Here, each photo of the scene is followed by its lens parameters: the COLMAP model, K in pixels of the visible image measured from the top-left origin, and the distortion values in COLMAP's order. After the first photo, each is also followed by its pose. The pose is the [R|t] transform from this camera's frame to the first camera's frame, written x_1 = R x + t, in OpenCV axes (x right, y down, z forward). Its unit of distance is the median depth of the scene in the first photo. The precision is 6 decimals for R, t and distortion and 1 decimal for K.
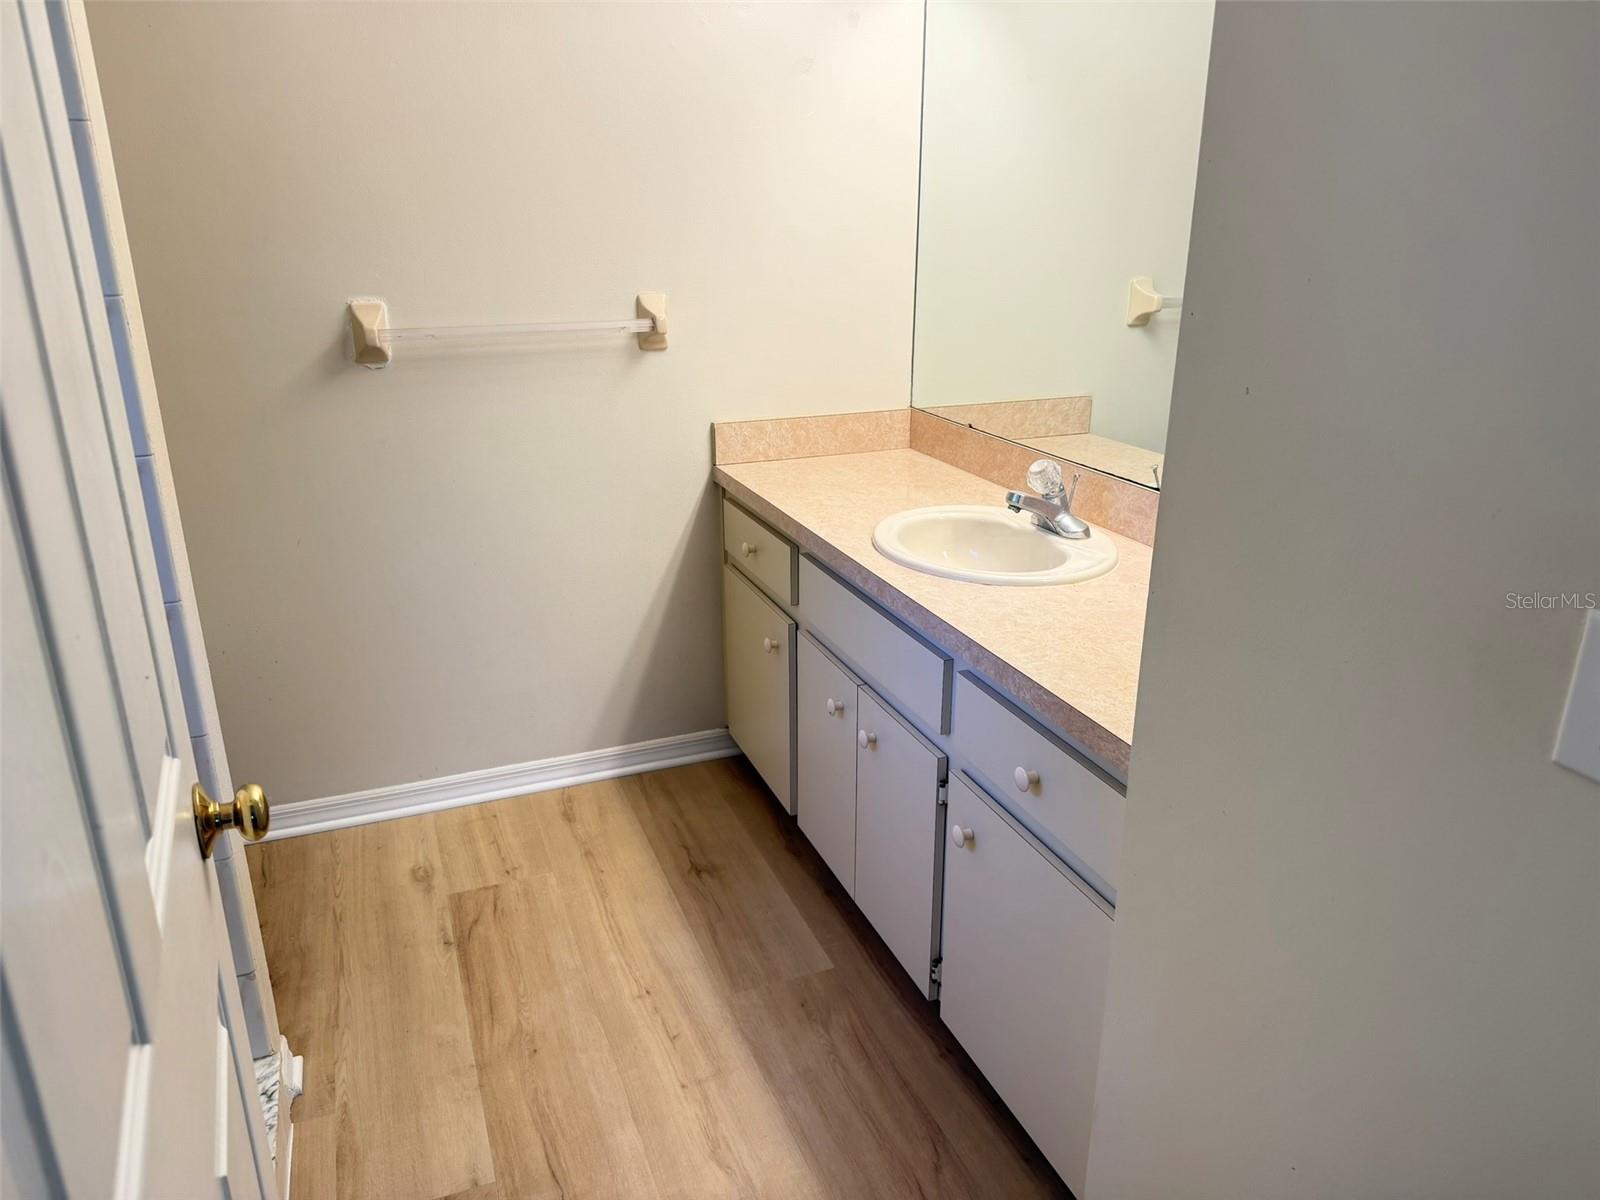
lens RADIAL K [[1112.1, 0, 804.5], [0, 1112.1, 600.7], [0, 0, 1]] dist [0.129597, -0.210977]
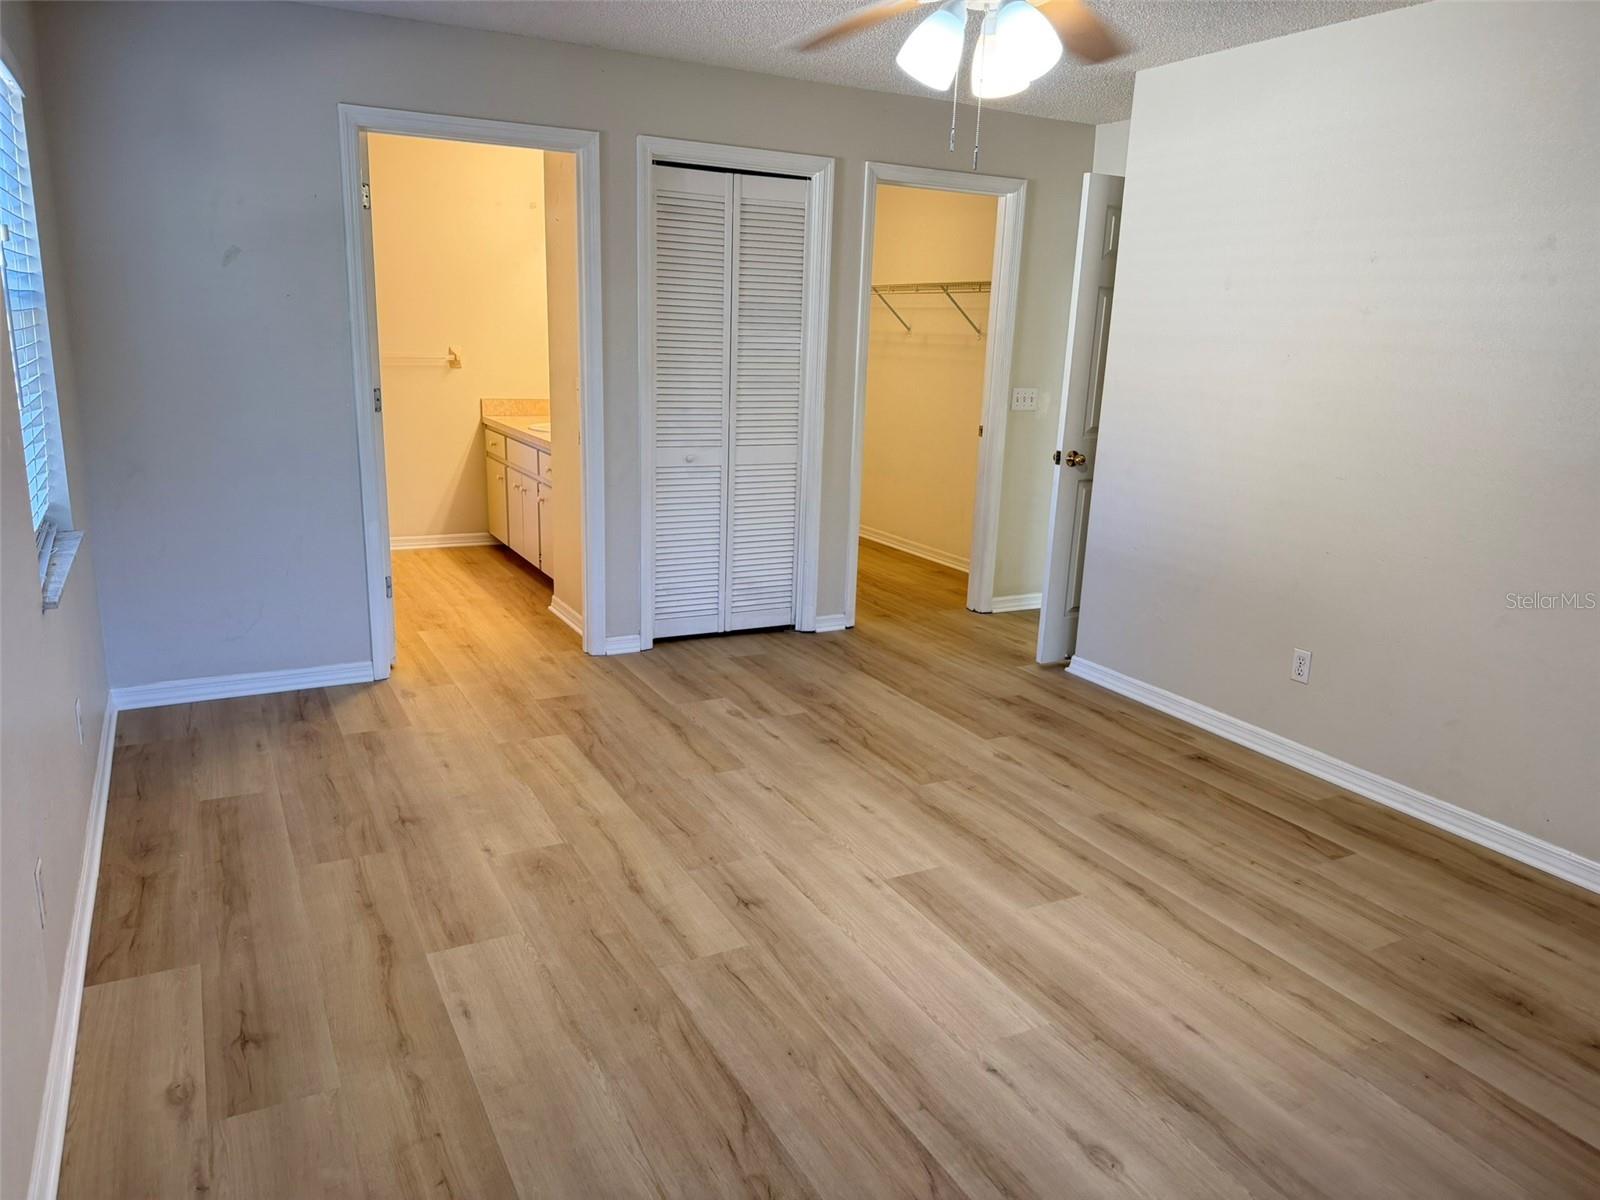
lens RADIAL K [[1112.1, 0, 804.5], [0, 1112.1, 600.7], [0, 0, 1]] dist [0.129597, -0.210977]
pose [[0.994026, 0.002235, 0.109117, 0.356131], [0.008434, 0.995228, -0.097215, 0.532869], [-0.108813, 0.097554, 0.989264, -1.493599]]
